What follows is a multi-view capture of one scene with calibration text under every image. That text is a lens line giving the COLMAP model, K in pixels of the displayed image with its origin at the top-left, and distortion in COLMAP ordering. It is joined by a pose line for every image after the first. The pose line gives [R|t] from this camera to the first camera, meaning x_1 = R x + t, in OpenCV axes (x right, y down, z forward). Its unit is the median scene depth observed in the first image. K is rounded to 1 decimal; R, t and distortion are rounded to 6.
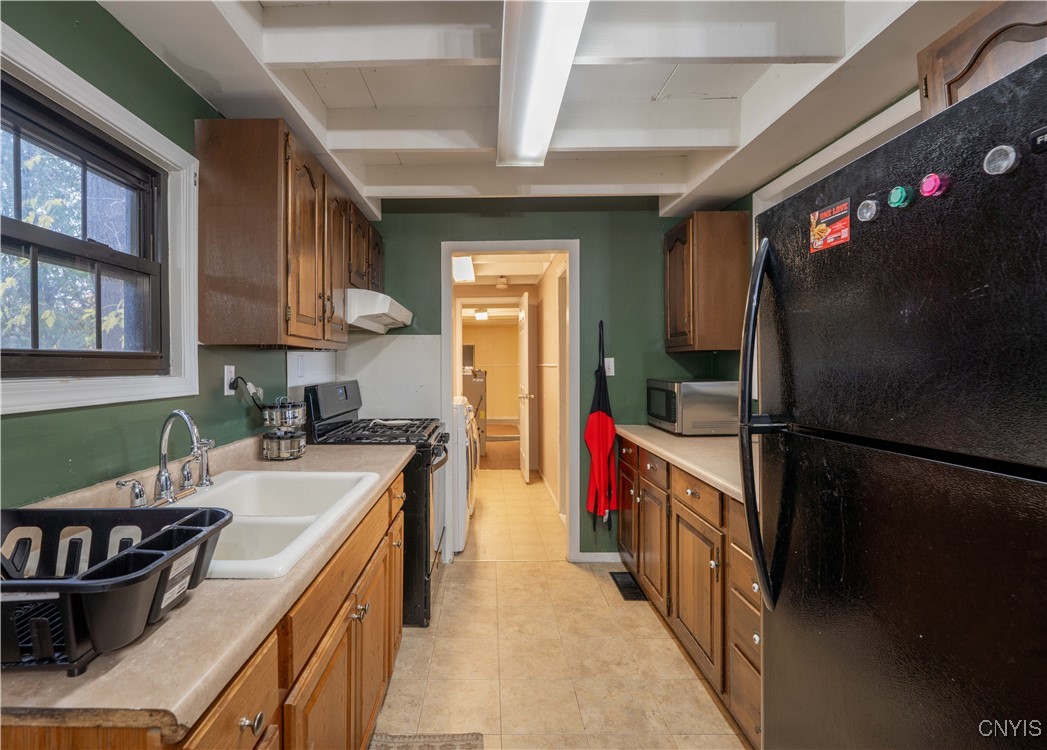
lens RADIAL K [[474.7, 0, 521.5], [0, 474.7, 364.3], [0, 0, 1]] dist [-0.002403, -0.000453]
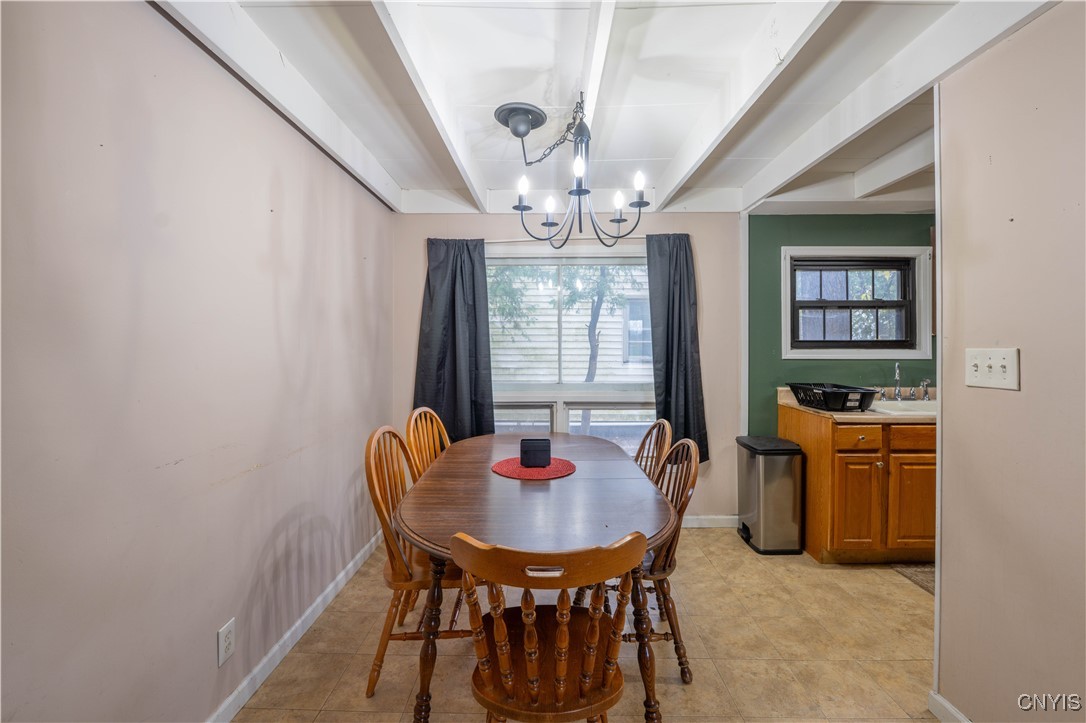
lens RADIAL K [[443.5, 0, 540.8], [0, 443.5, 342.0], [0, 0, 1]] dist [-0.008805, -0.000271]
pose [[-0.048798, 0.002675, -0.998805, 0.796334], [-0.003775, 0.999989, 0.002863, -0.008003], [0.998802, 0.003911, -0.048787, -0.365063]]
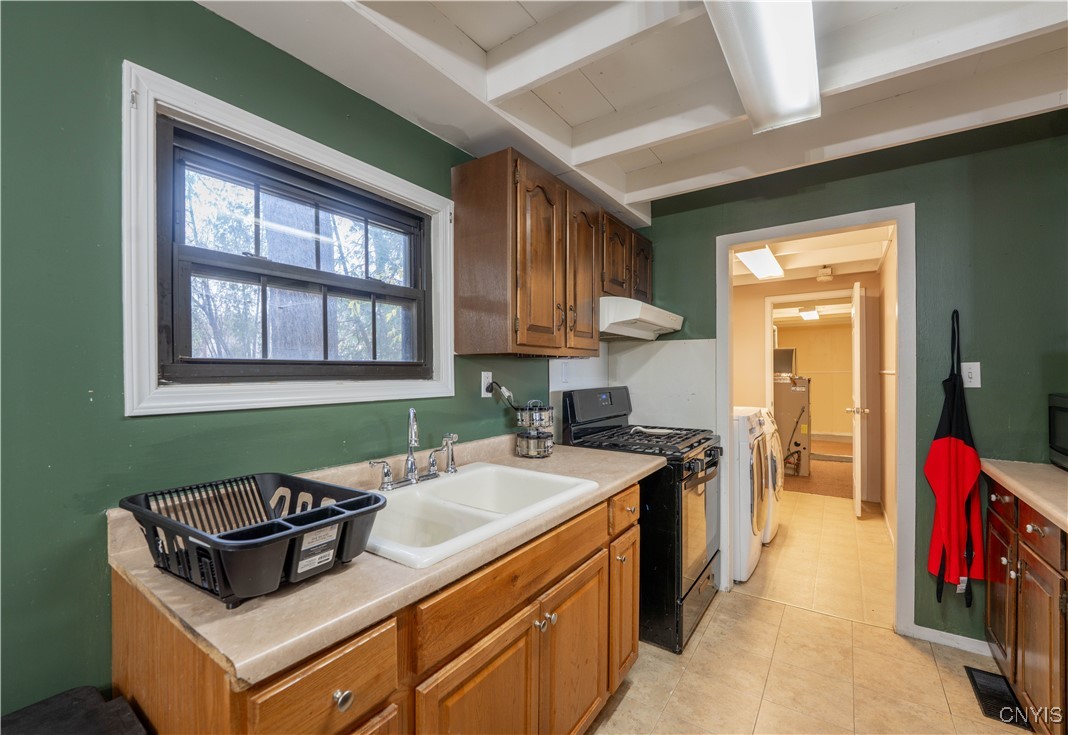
lens RADIAL K [[466.2, 0, 530.1], [0, 466.2, 371.2], [0, 0, 1]] dist [0.001685, -0.006550]
pose [[0.807325, 0.002403, -0.590102, 0.106609], [-0.001628, 0.999997, 0.001845, -0.001170], [0.590105, -0.000529, 0.807326, 0.097151]]
